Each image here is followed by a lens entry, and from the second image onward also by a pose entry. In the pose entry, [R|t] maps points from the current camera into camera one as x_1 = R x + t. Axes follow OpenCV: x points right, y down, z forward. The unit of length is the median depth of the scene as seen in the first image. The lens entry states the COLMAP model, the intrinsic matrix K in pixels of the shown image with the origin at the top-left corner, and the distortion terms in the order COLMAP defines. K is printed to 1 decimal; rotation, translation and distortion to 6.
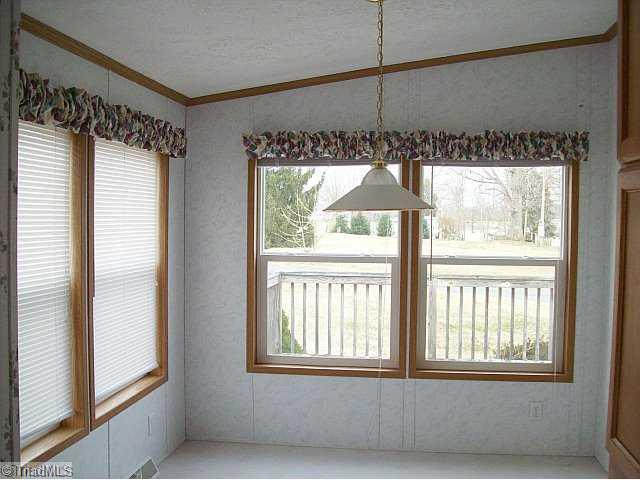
lens RADIAL K [[710.4, 0, 320.8], [0, 710.4, 242.4], [0, 0, 1]] dist [-0.127444, 0.000000]
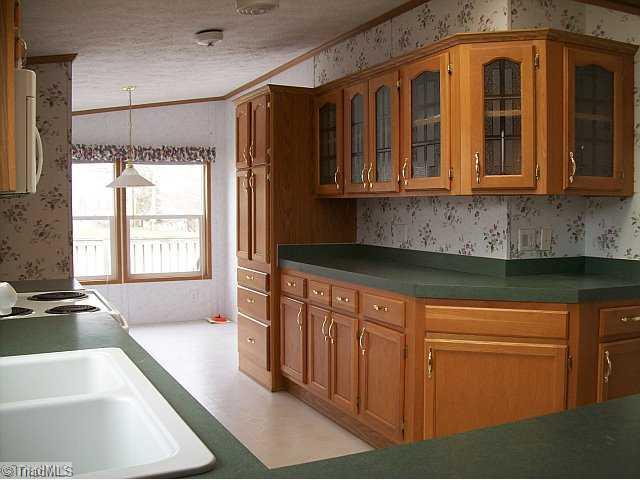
lens RADIAL K [[710.4, 0, 320.9], [0, 710.4, 240.1], [0, 0, 1]] dist [-0.127444, 0.000000]
pose [[0.853937, -0.039309, 0.518890, -0.381405], [0.031923, 0.999222, 0.023161, 0.060309], [-0.519397, -0.003214, 0.854527, -0.805133]]
